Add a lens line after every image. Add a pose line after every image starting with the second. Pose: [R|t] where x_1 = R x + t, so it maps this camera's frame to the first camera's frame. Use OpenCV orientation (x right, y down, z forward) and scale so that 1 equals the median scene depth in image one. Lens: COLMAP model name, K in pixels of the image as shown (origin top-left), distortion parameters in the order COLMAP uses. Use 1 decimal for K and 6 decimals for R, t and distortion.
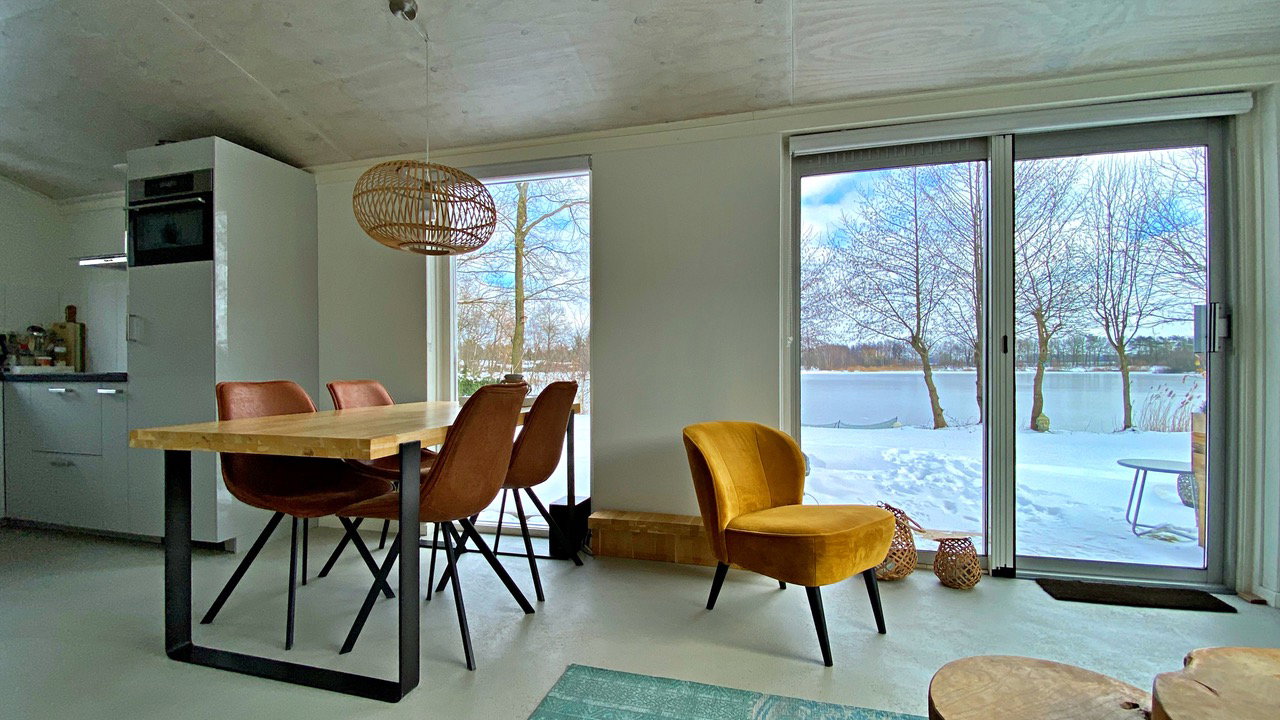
lens RADIAL K [[586.2, 0, 640.0], [0, 586.2, 360.0], [0, 0, 1]] dist [-0.002857, -0.000515]
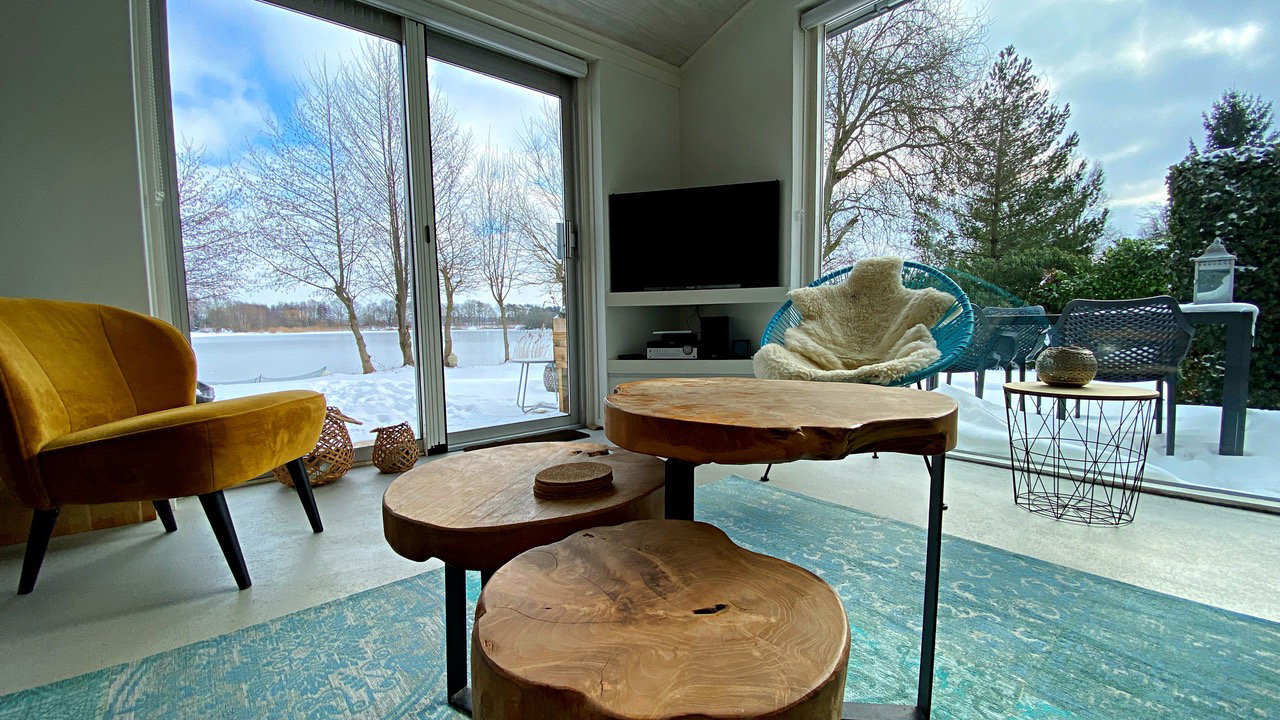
lens RADIAL K [[542.4, 0, 640.0], [0, 542.4, 360.0], [0, 0, 1]] dist [-0.000072, -0.007324]
pose [[0.588168, -0.077768, 0.804991, 0.055752], [0.018056, 0.996381, 0.083065, 0.121156], [-0.808537, -0.034321, 0.587443, 0.126482]]
